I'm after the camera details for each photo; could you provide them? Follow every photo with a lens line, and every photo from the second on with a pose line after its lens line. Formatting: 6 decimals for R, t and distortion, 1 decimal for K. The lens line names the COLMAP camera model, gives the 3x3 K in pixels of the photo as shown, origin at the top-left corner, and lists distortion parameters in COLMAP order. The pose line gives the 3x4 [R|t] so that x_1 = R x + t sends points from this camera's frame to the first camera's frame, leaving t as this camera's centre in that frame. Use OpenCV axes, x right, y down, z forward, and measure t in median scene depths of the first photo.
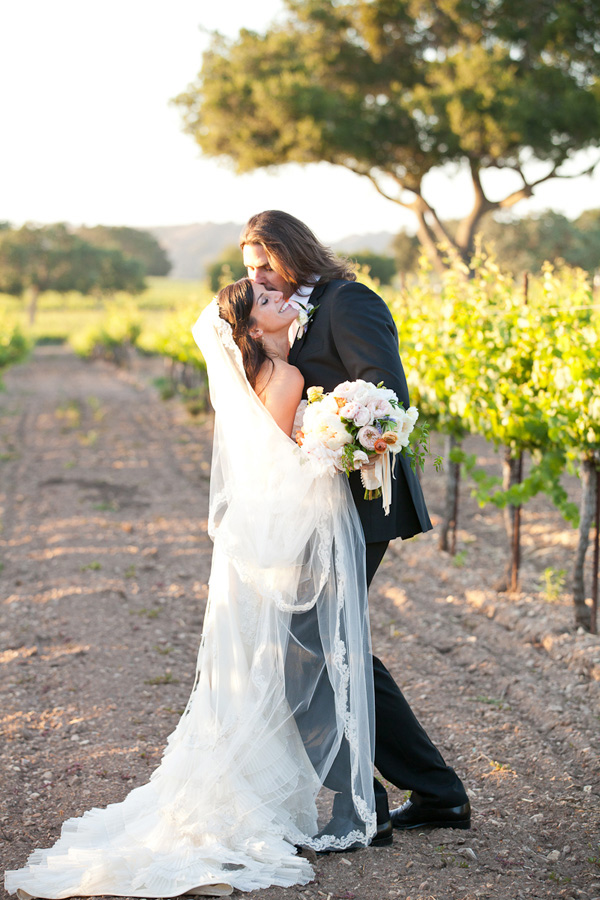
lens RADIAL K [[3072.2, 0, 300.0], [0, 3072.2, 450.0], [0, 0, 1]] dist [0.028419, -0.296102]
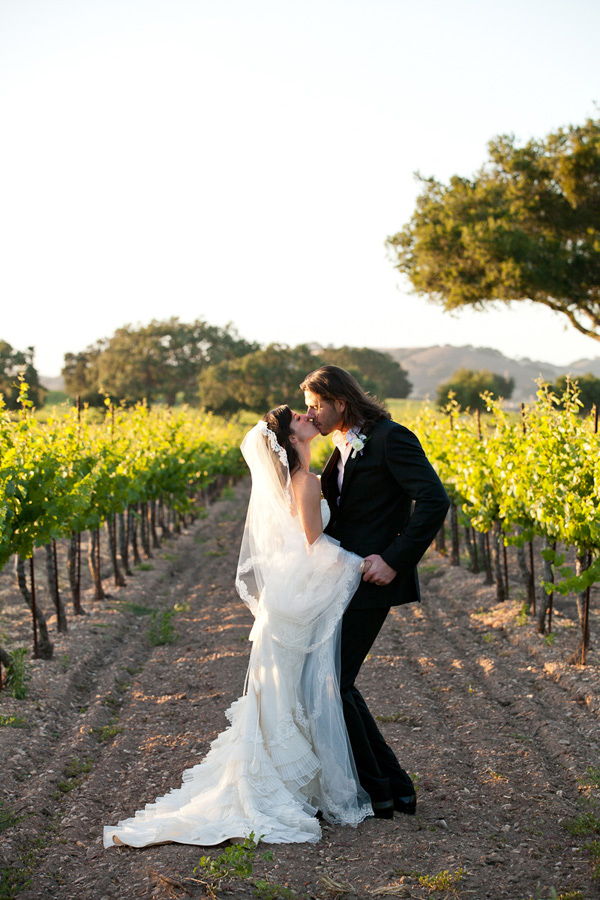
lens RADIAL K [[3072.2, 0, 300.0], [0, 3072.2, 450.0], [0, 0, 1]] dist [0.028419, -0.296102]
pose [[0.995545, 0.017914, -0.092574, 0.047220], [-0.021405, 0.999091, -0.036855, 0.005535], [0.091830, 0.038672, 0.995023, -0.165892]]
